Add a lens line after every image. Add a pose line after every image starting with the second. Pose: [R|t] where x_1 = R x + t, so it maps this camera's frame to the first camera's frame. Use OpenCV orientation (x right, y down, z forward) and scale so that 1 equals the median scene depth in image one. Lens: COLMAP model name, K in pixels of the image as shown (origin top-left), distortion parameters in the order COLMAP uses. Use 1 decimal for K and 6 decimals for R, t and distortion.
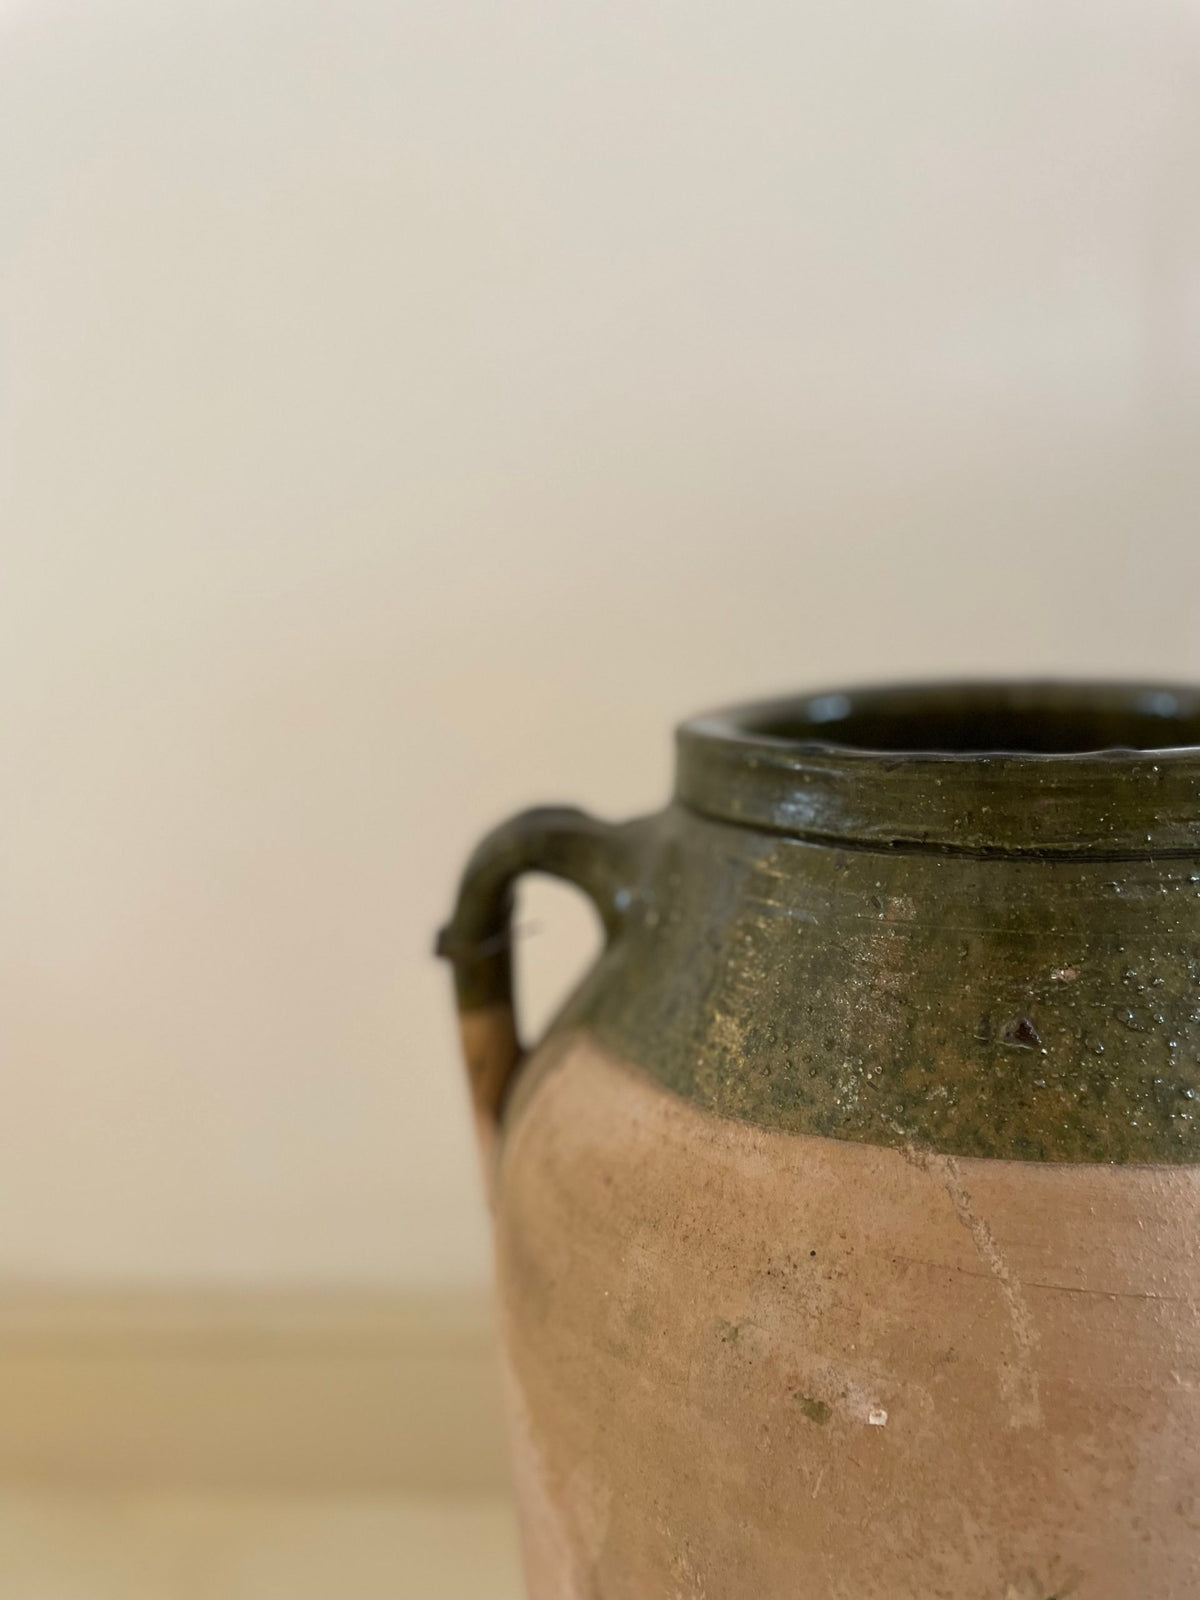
lens RADIAL K [[1261.4, 0, 600.0], [0, 1261.4, 800.0], [0, 0, 1]] dist [0.082307, -0.115373]
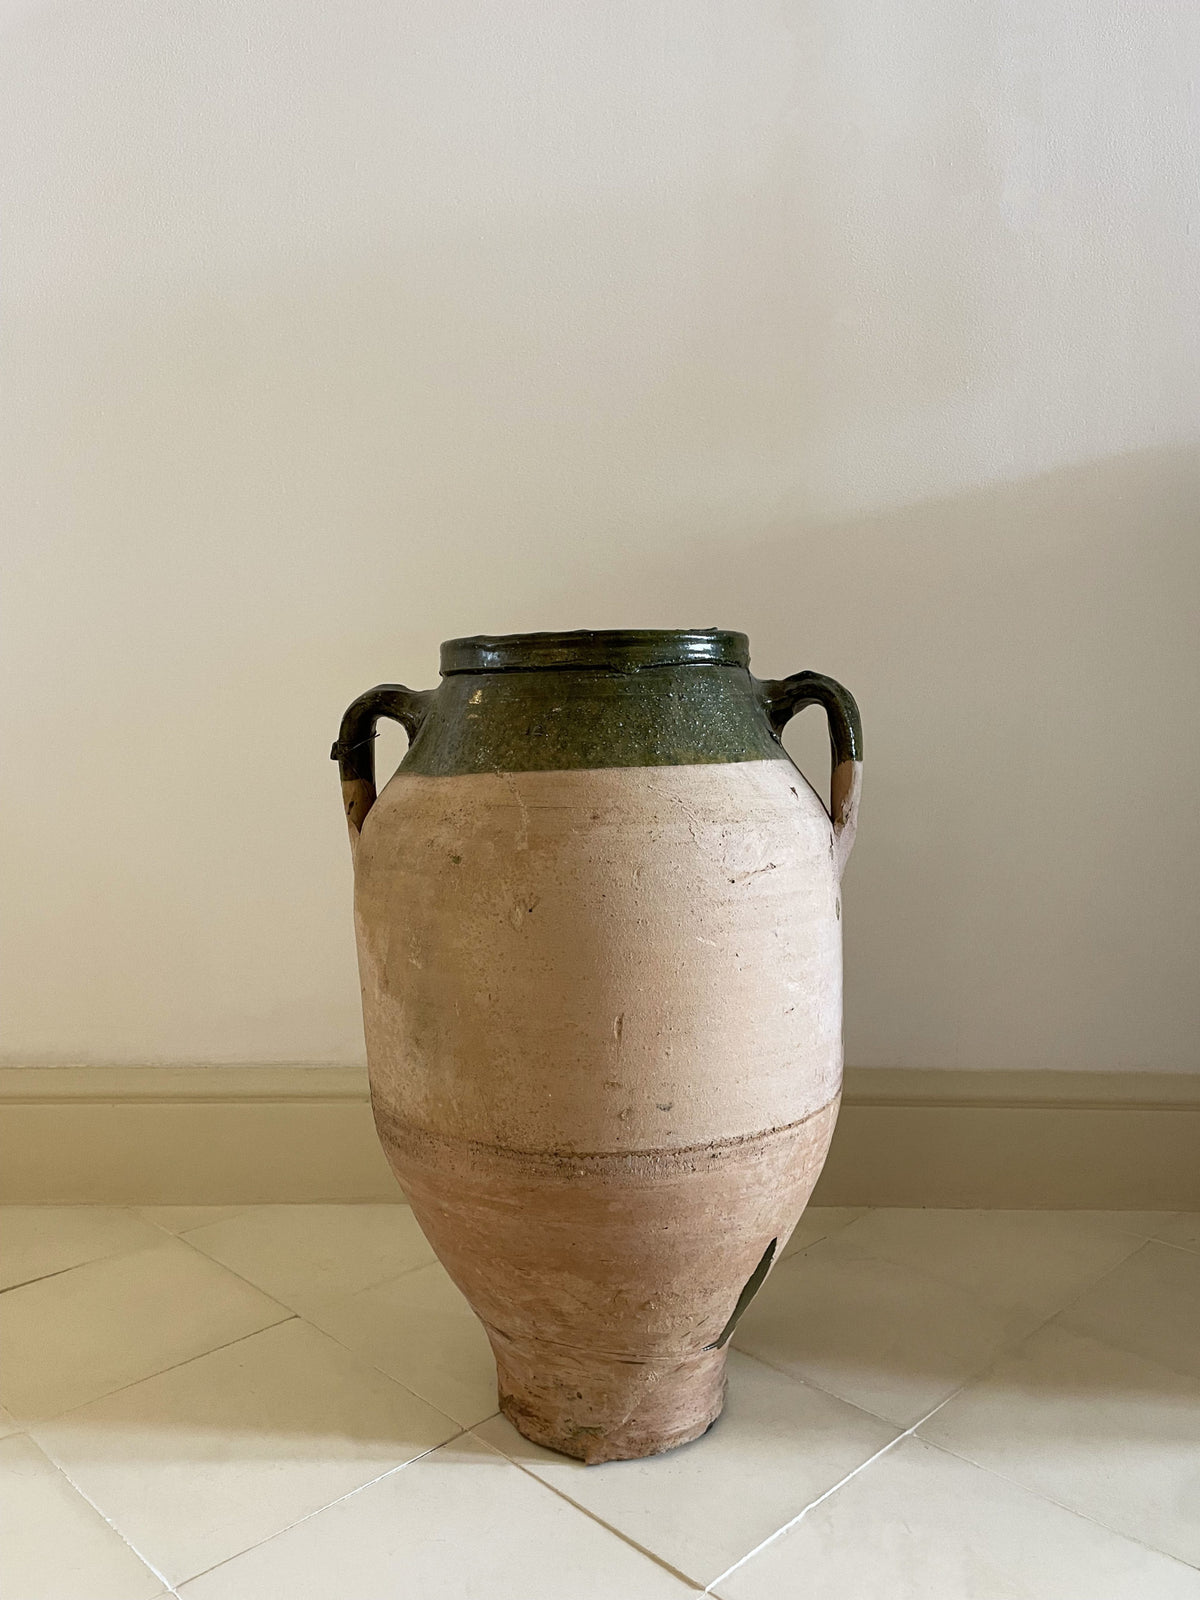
lens RADIAL K [[1261.4, 0, 600.0], [0, 1261.4, 800.0], [0, 0, 1]] dist [0.082307, -0.115373]
pose [[0.999659, 0.010722, 0.023805, 0.393719], [-0.008448, 0.995569, -0.093652, 0.577775], [-0.024704, 0.093419, 0.995320, -1.644179]]
